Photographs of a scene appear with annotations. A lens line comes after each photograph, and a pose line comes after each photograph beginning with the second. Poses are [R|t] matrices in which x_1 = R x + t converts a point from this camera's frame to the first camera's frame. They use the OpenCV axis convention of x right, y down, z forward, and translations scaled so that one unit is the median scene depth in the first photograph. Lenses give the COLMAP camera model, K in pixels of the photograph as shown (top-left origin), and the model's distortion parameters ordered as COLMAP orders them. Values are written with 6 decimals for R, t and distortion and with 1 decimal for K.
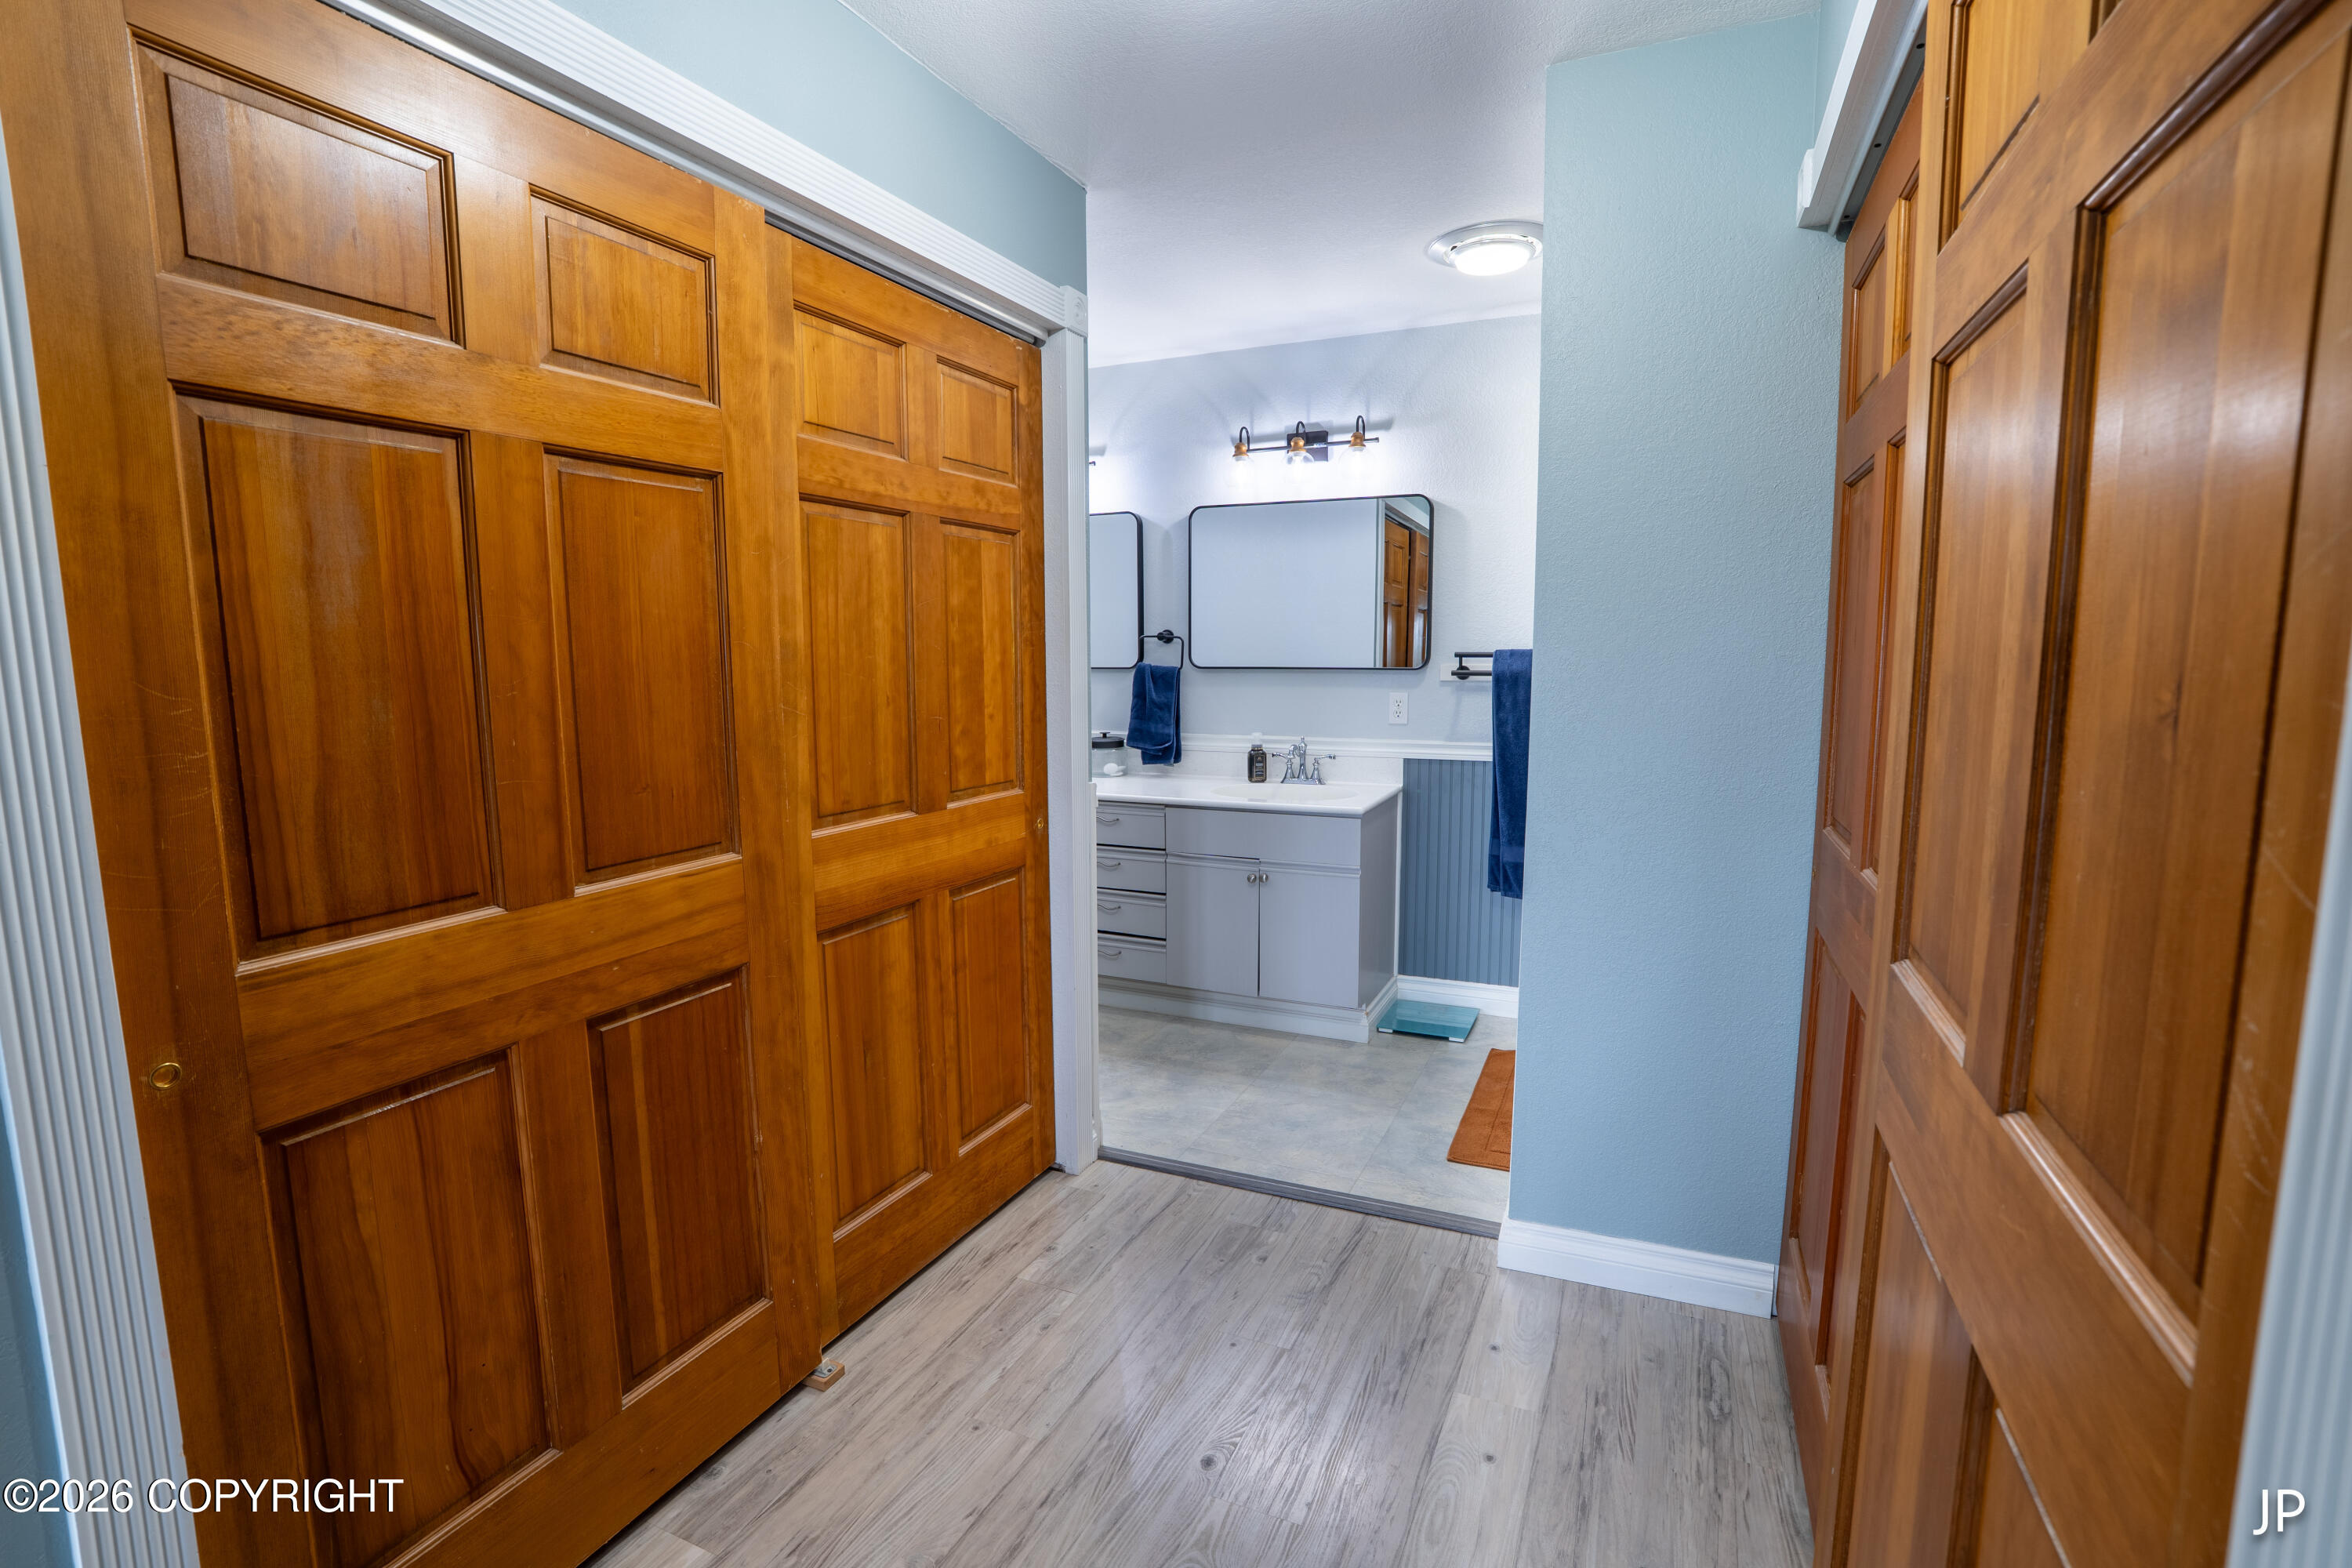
lens RADIAL K [[1096.5, 0, 1173.7], [0, 1096.5, 782.7], [0, 0, 1]] dist [-0.067357, 0.024510]
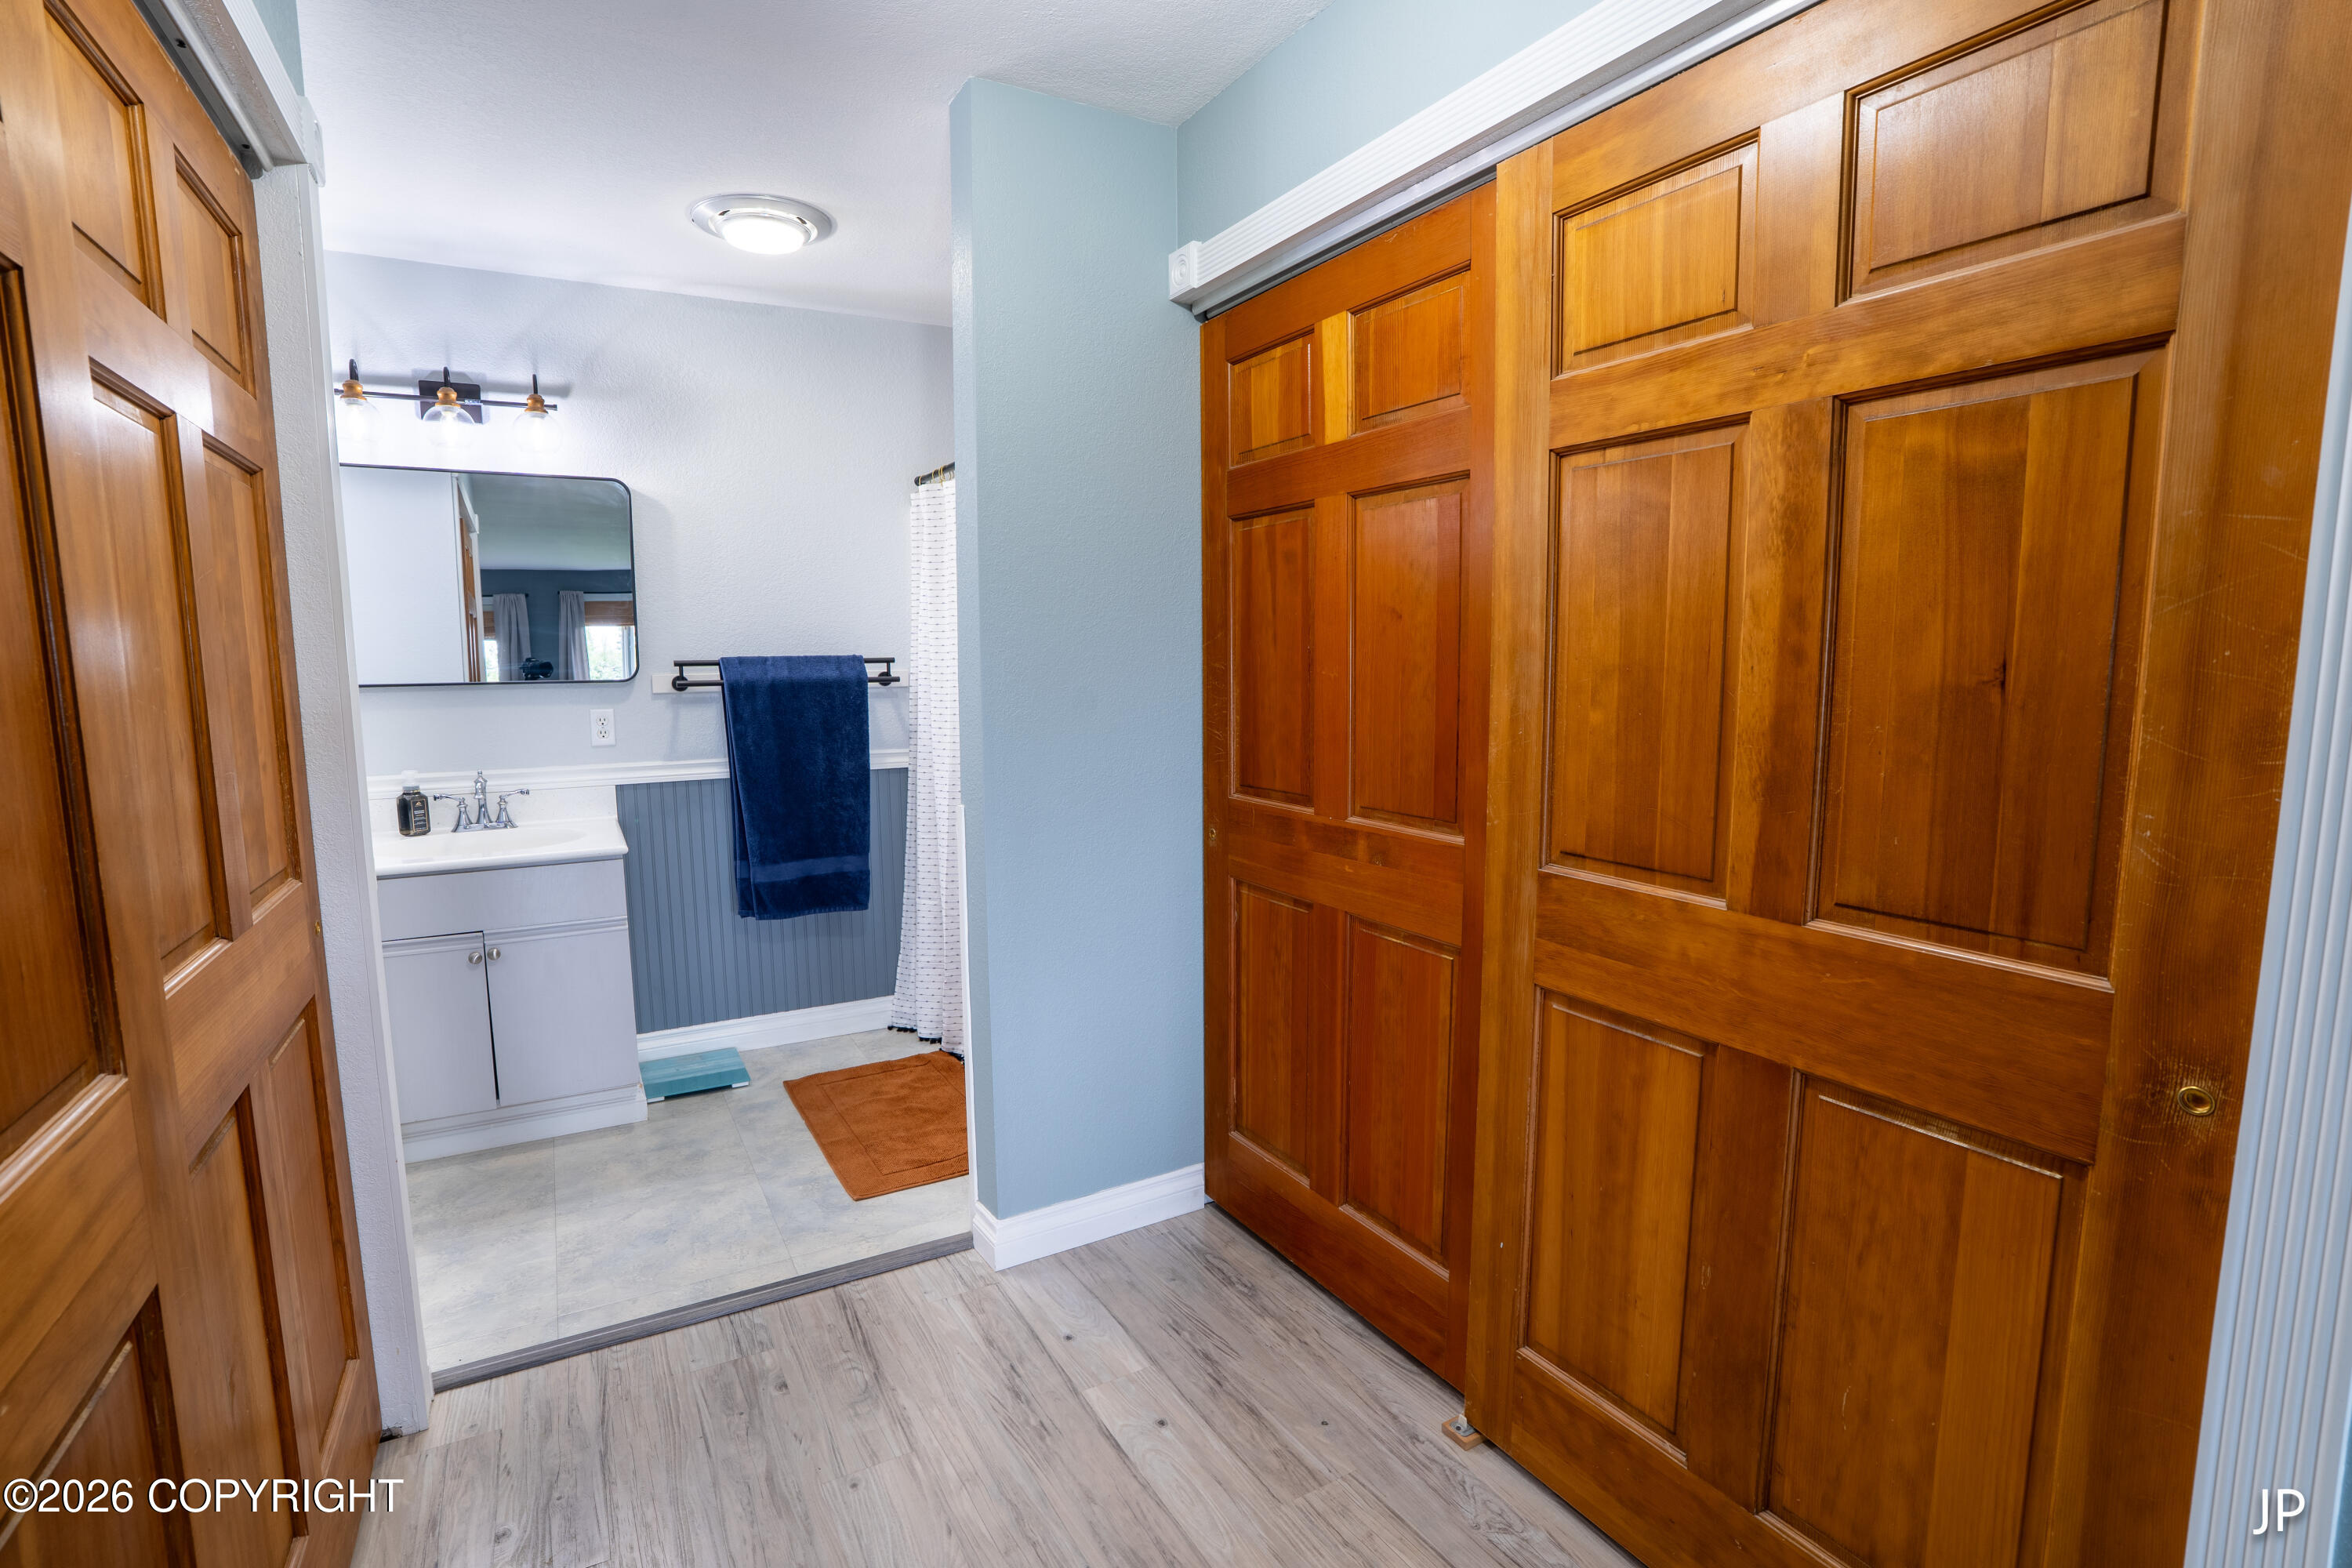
lens RADIAL K [[1096.5, 0, 1171.5], [0, 1096.5, 782.6], [0, 0, 1]] dist [-0.067357, 0.024510]
pose [[0.584446, -0.093084, 0.806075, -0.309919], [0.100693, 0.994040, 0.041783, -0.022186], [-0.805160, 0.056746, 0.590336, 0.211208]]
